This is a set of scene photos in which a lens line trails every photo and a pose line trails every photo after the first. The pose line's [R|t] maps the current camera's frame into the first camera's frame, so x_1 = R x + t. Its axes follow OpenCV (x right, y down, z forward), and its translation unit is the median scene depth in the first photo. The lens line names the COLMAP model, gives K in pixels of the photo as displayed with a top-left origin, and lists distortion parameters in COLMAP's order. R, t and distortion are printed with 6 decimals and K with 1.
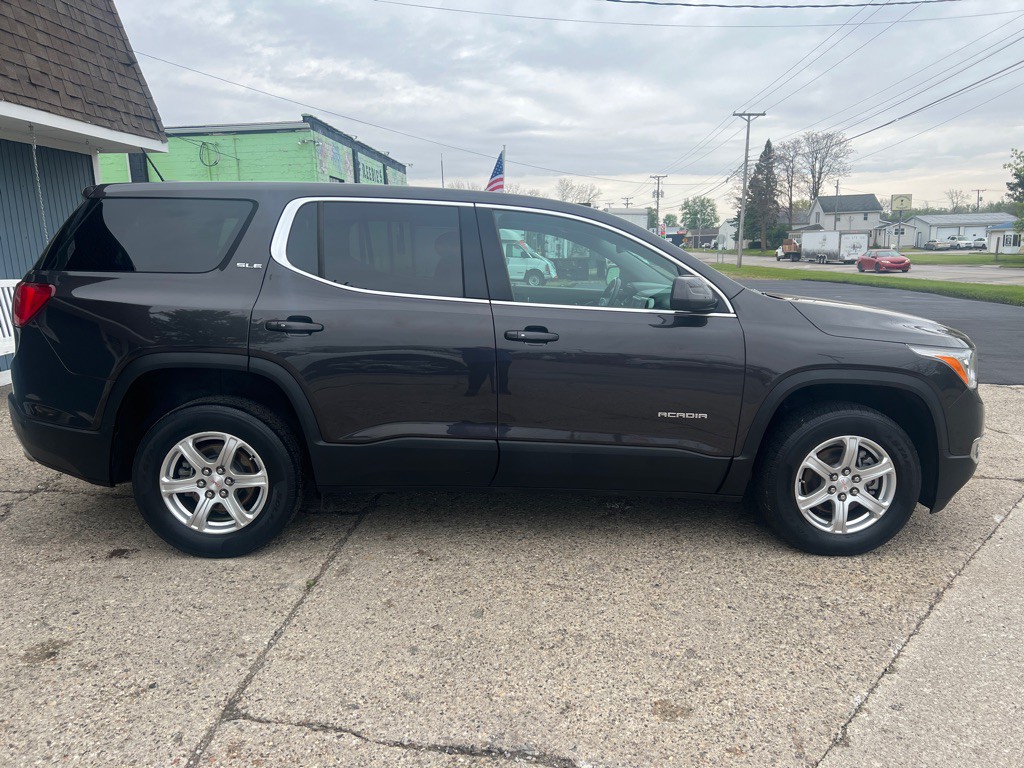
lens RADIAL K [[771.5, 0, 507.7], [0, 771.5, 390.9], [0, 0, 1]] dist [0.061946, -0.075512]
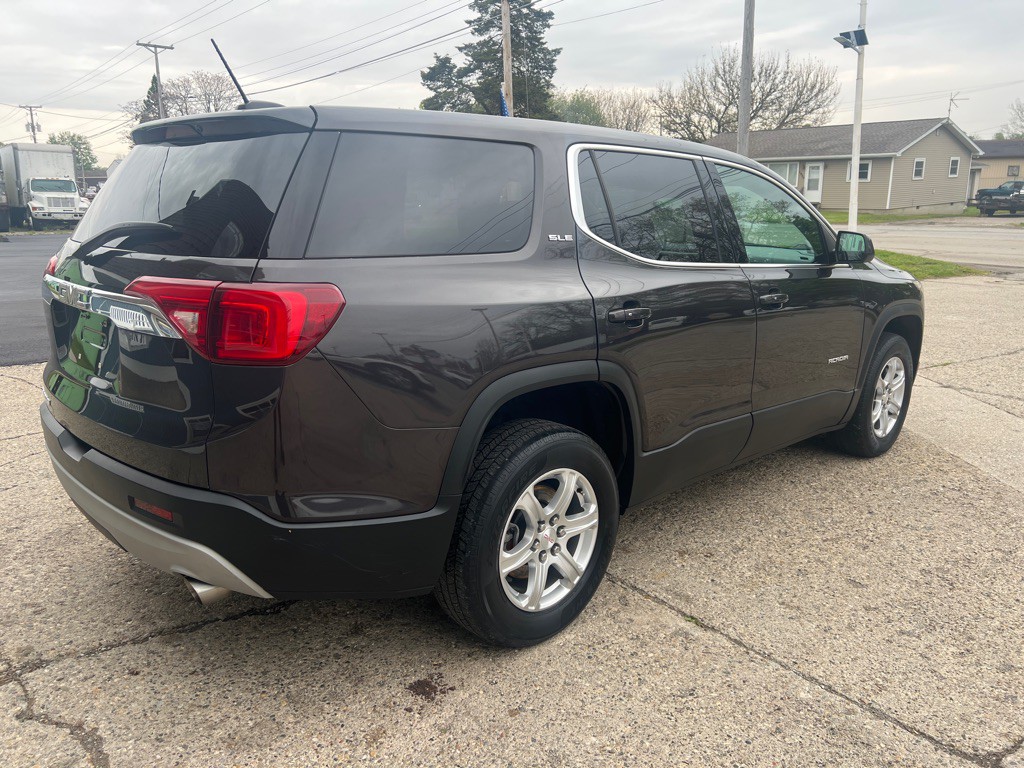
lens RADIAL K [[771.5, 0, 515.2], [0, 771.5, 420.4], [0, 0, 1]] dist [0.061946, -0.075512]
pose [[0.739963, -0.189256, 0.645474, -0.805712], [0.122539, 0.981472, 0.147296, -0.098072], [-0.661392, -0.029898, 0.749444, 0.460335]]
